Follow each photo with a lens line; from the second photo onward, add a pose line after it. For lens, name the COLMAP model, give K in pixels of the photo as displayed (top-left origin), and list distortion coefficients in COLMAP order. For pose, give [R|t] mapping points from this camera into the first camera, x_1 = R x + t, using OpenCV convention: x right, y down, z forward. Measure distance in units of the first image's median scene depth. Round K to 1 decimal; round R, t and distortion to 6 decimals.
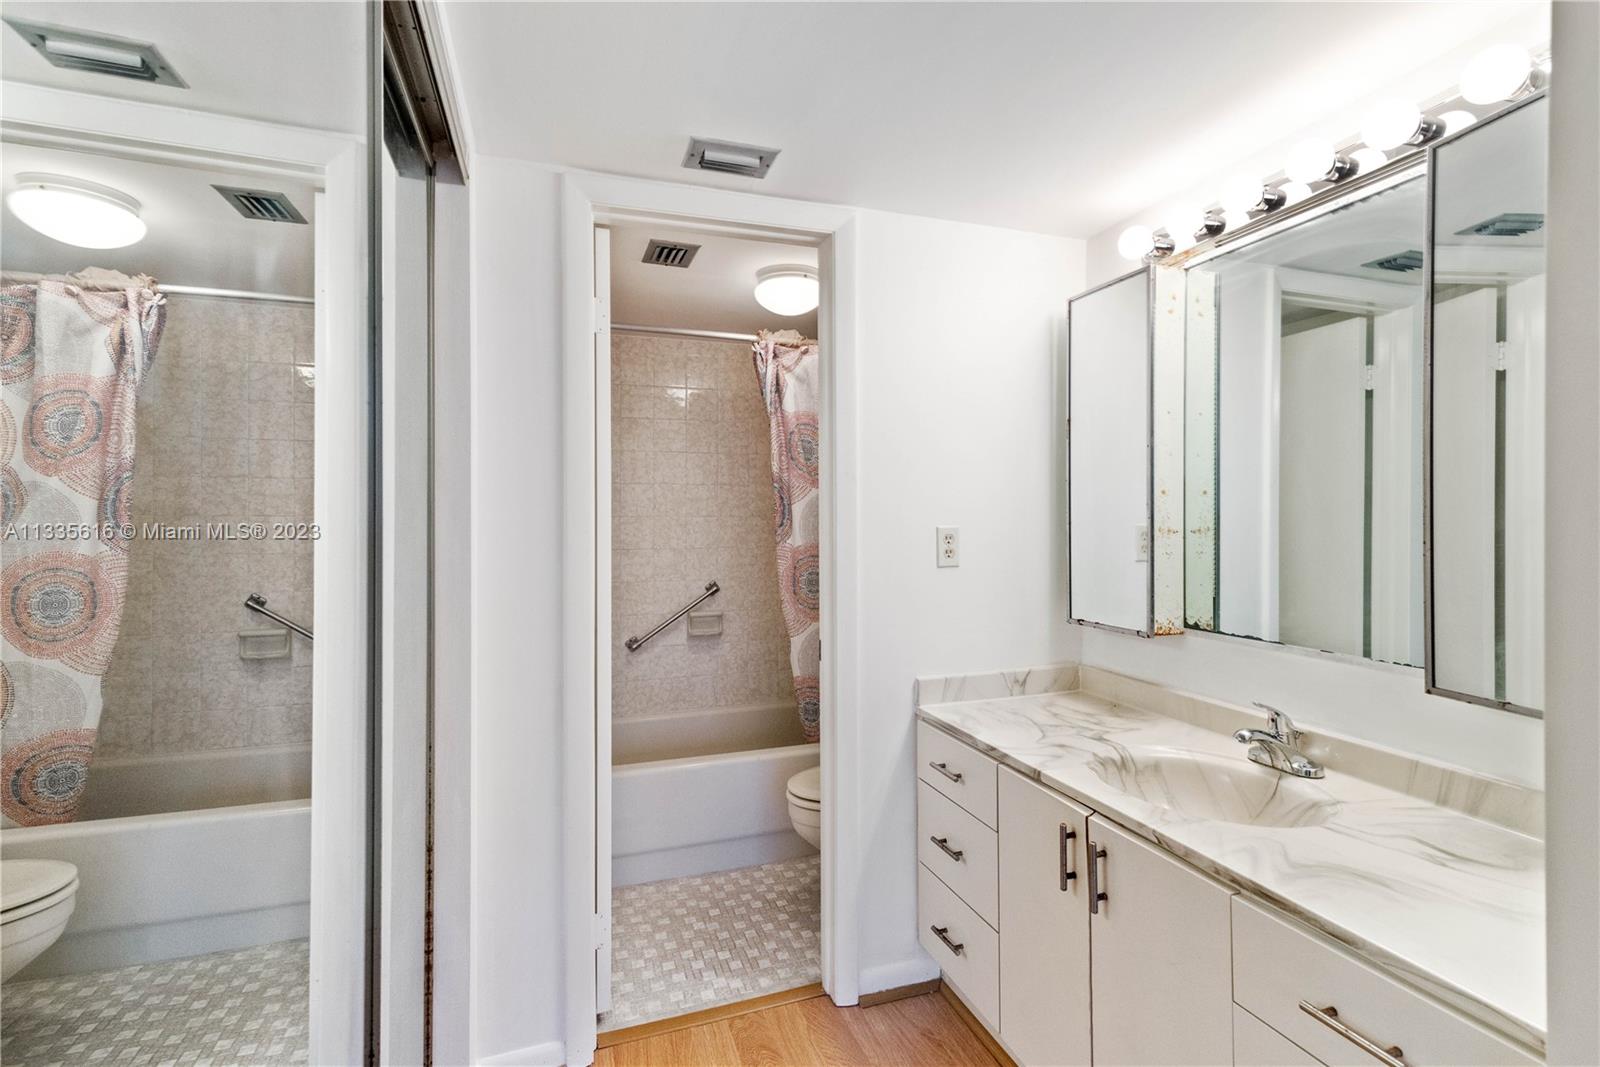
lens RADIAL K [[750.2, 0, 800.4], [0, 750.2, 539.9], [0, 0, 1]] dist [0.020665, -0.000121]
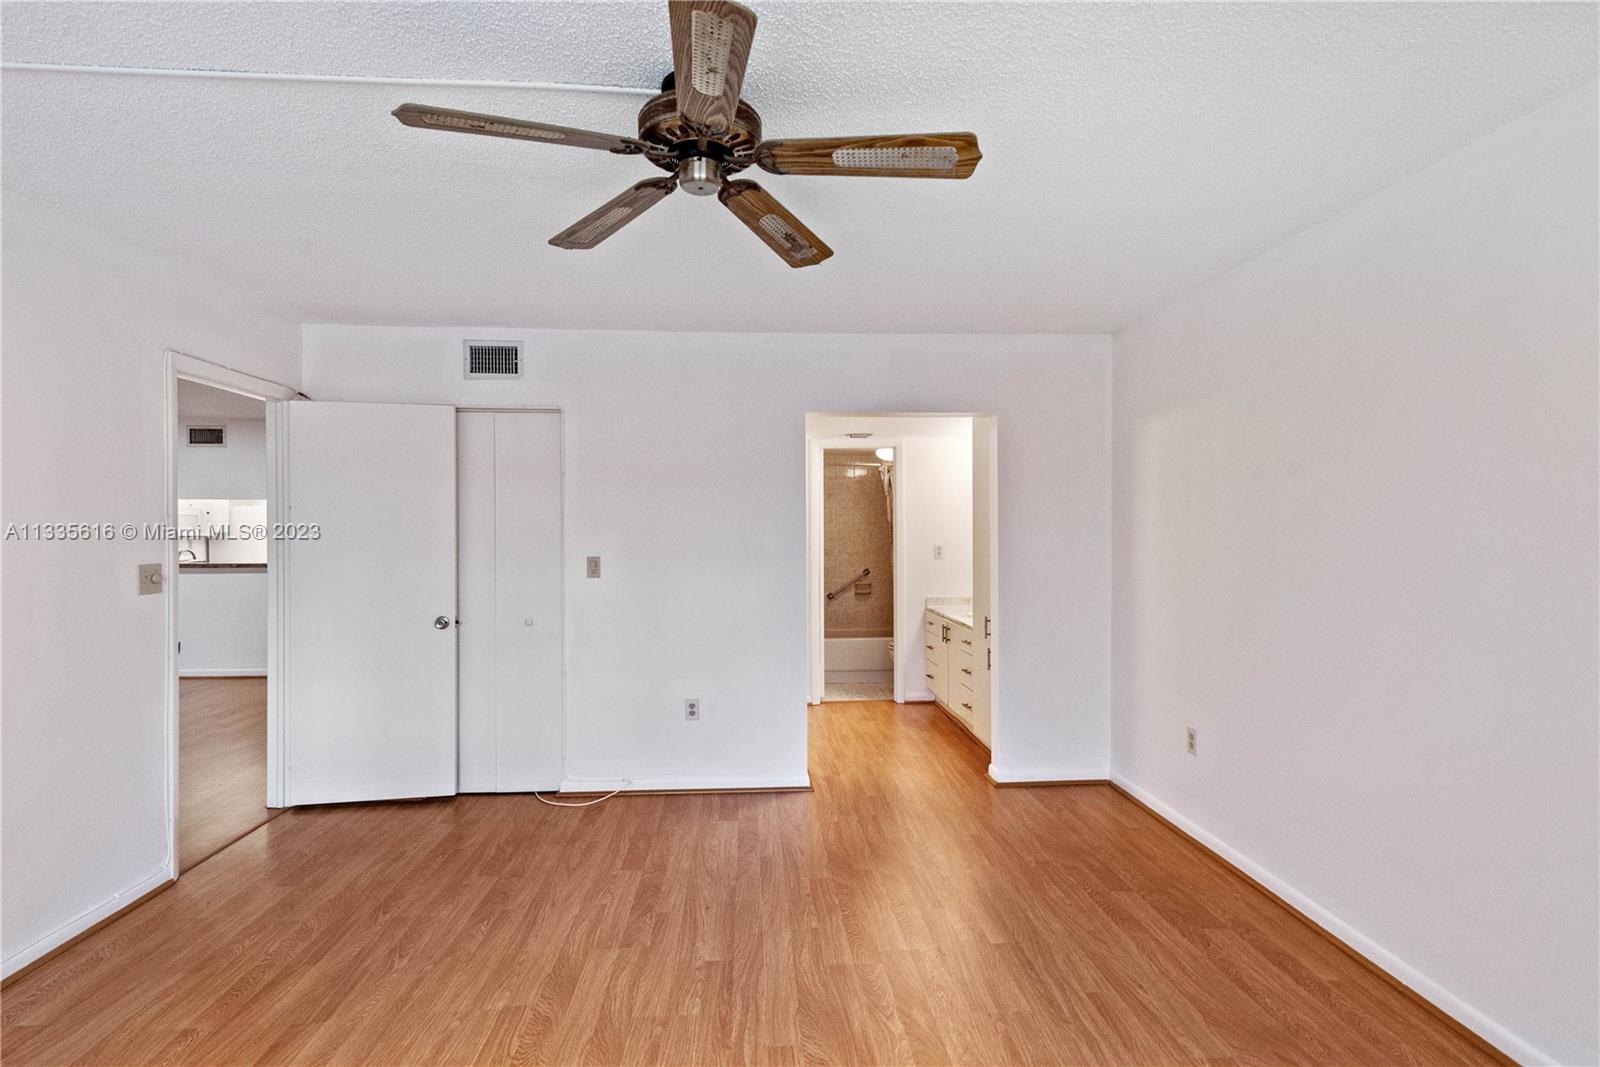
lens RADIAL K [[750.2, 0, 800.4], [0, 750.2, 539.9], [0, 0, 1]] dist [0.020665, -0.000121]
pose [[0.967463, -0.004929, -0.252966, 0.247344], [0.002430, 0.999945, -0.010190, -0.003774], [0.253002, 0.009243, 0.967421, -1.138424]]
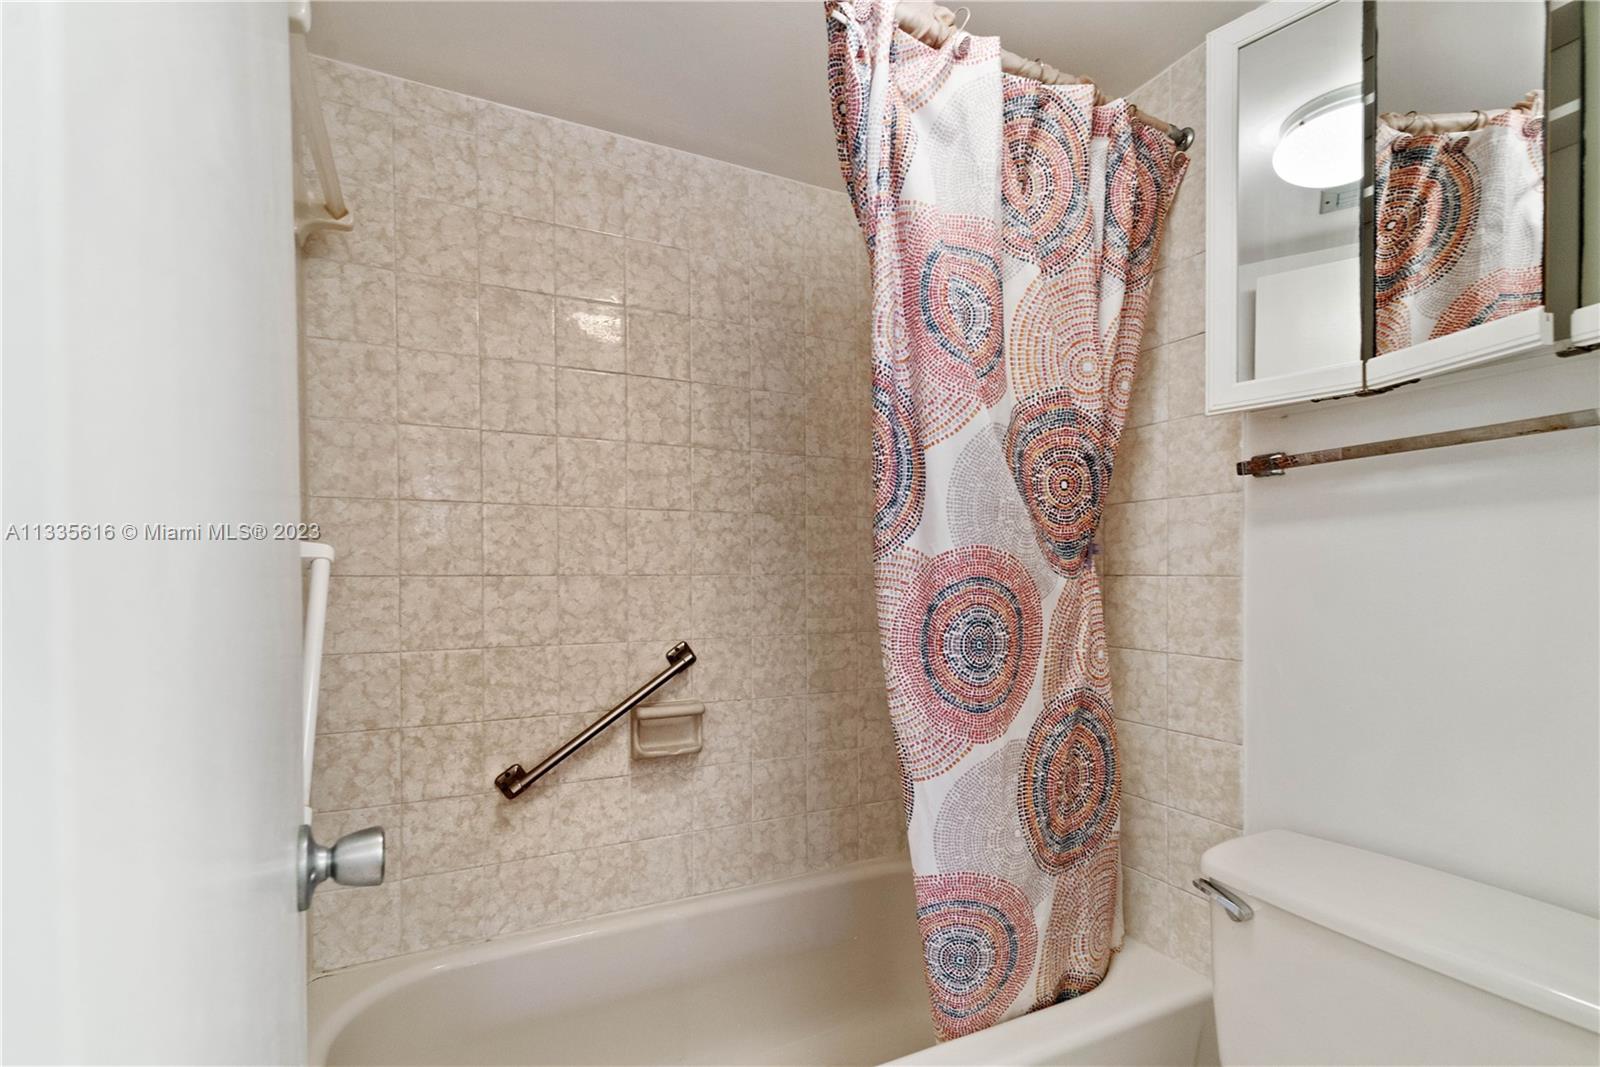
lens RADIAL K [[751.2, 0, 795.1], [0, 751.2, 605.5], [0, 0, 1]] dist [0.016632, 0.000033]
pose [[0.991402, -0.005837, 0.130721, -0.110623], [0.004243, 0.999913, 0.012465, 0.025585], [-0.130782, -0.011804, 0.991341, 0.518292]]
